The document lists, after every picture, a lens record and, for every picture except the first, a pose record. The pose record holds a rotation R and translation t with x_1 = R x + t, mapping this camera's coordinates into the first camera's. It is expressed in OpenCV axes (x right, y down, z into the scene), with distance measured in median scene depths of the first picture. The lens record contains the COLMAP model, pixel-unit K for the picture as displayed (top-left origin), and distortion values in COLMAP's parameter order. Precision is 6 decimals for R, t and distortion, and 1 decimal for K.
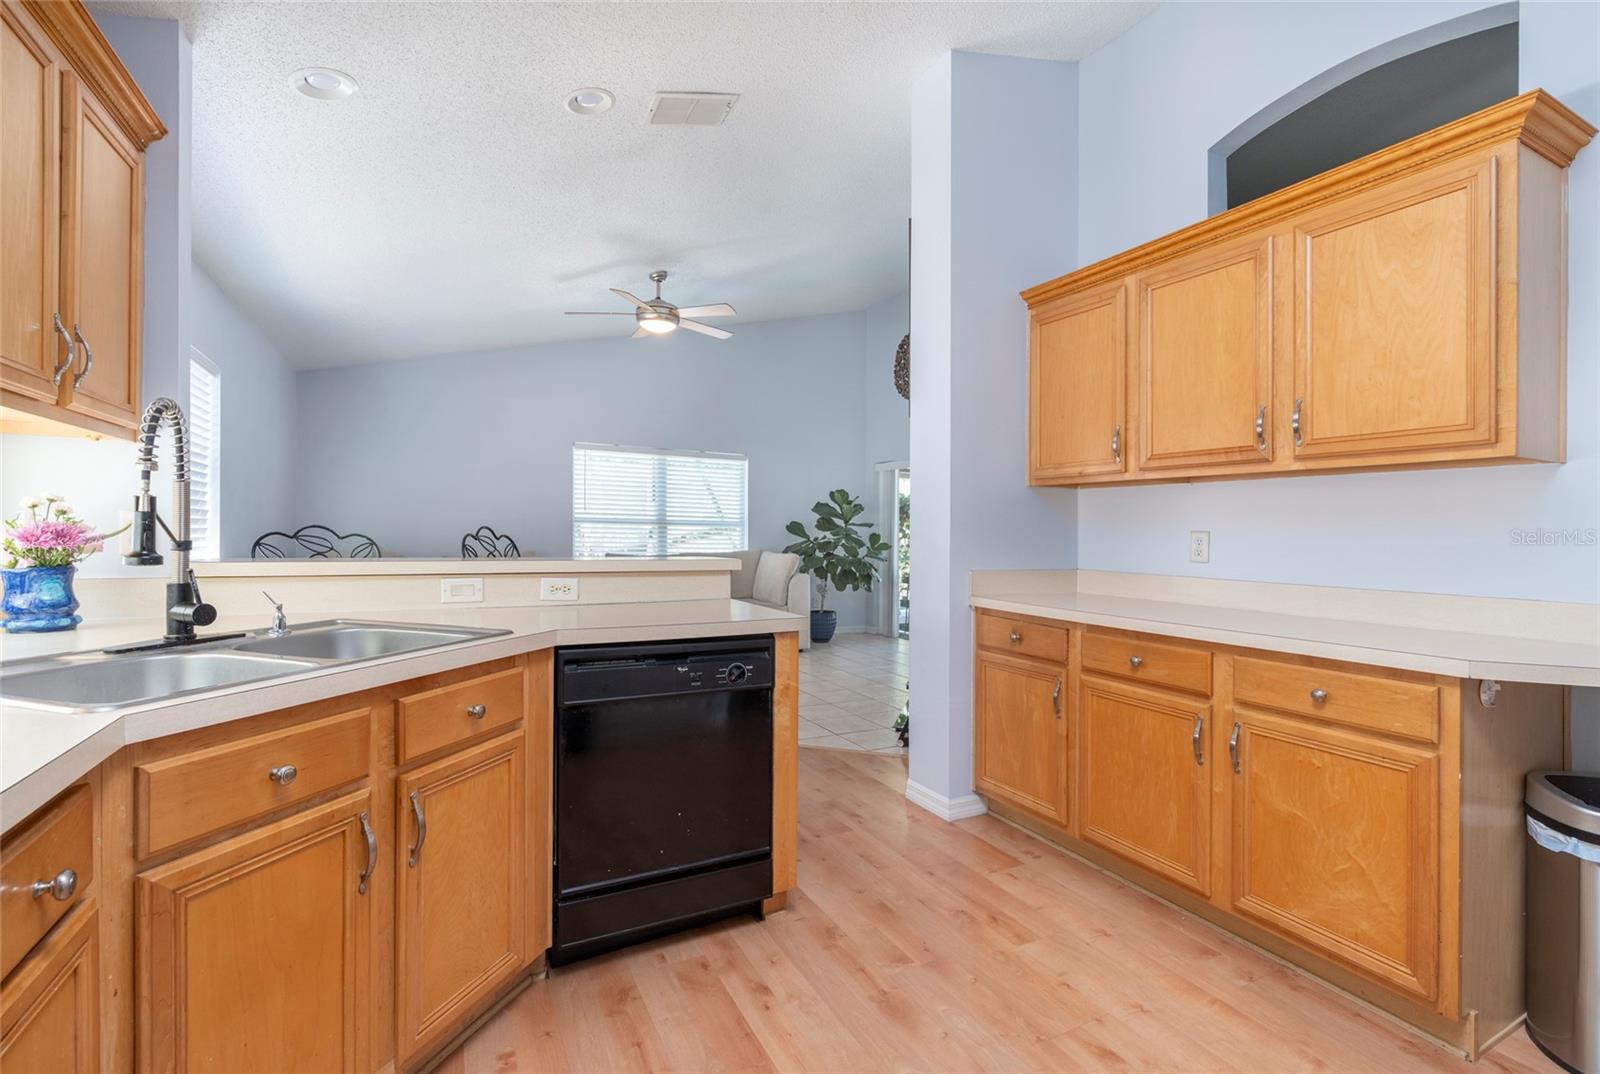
lens RADIAL K [[715.4, 0, 803.0], [0, 715.4, 539.0], [0, 0, 1]] dist [-0.005818, 0.003428]
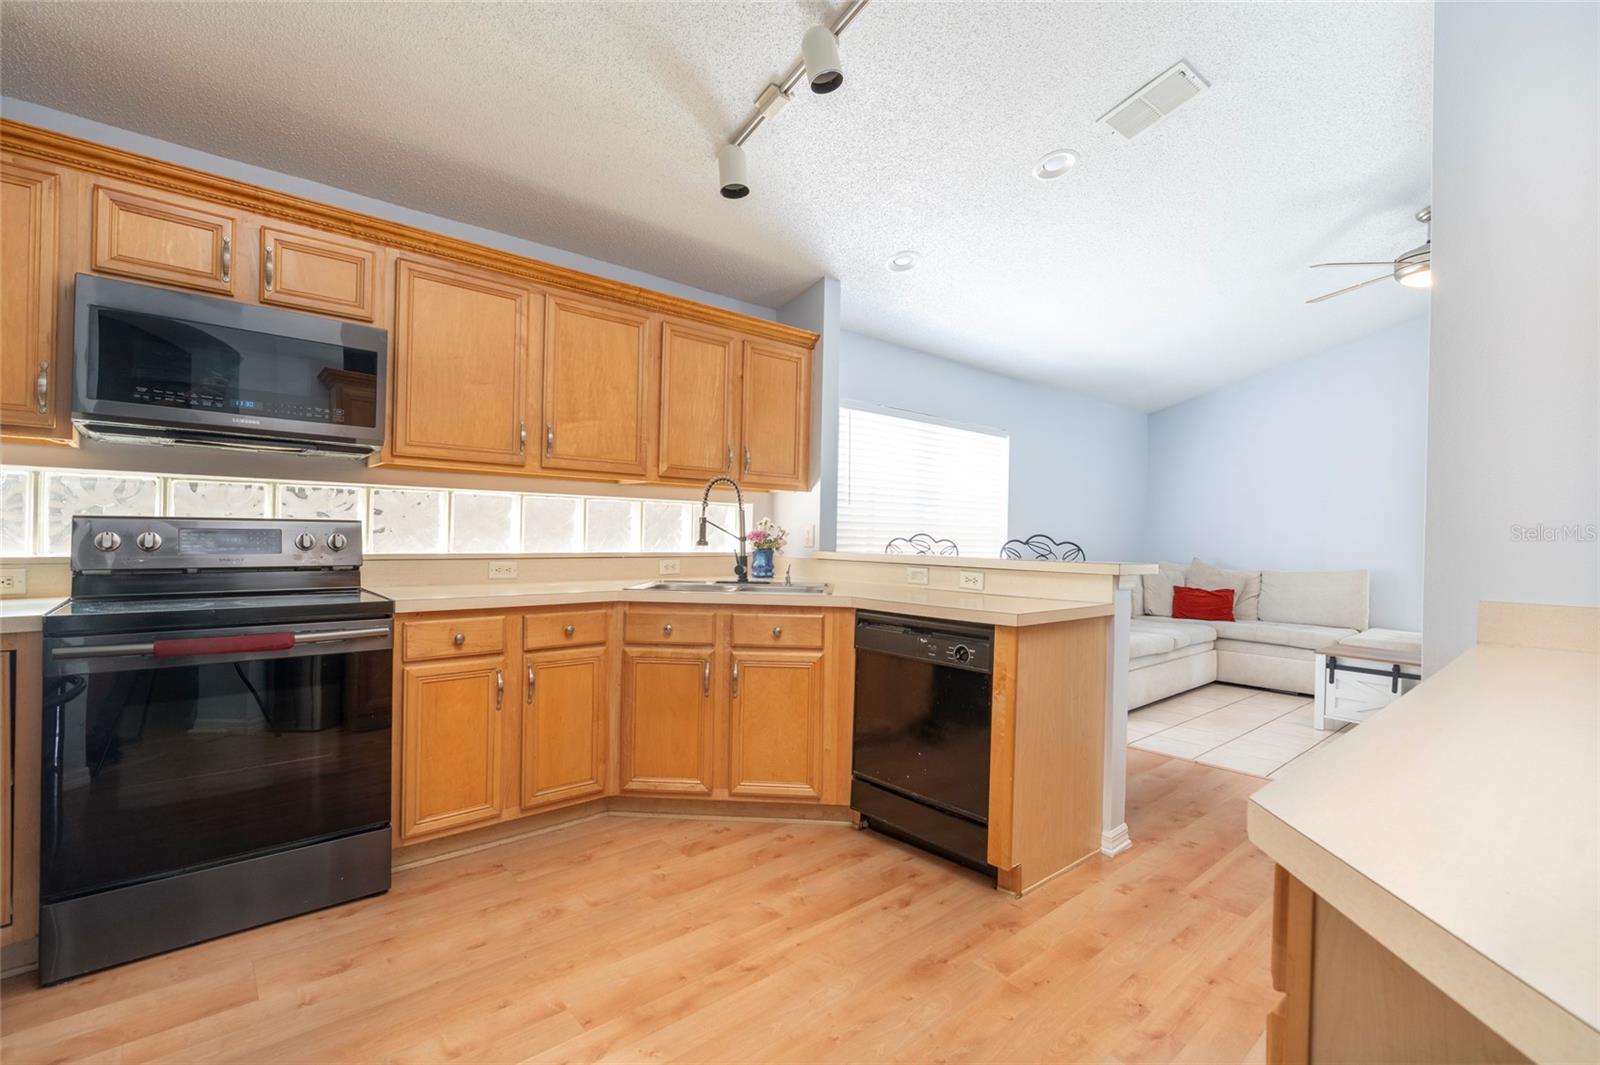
lens RADIAL K [[715.4, 0, 827.4], [0, 715.4, 538.0], [0, 0, 1]] dist [-0.005818, 0.003428]
pose [[0.256614, -0.003026, -0.966509, 0.833426], [-0.022807, 0.999698, -0.009185, 0.011811], [0.966245, 0.024400, 0.256467, 0.408875]]
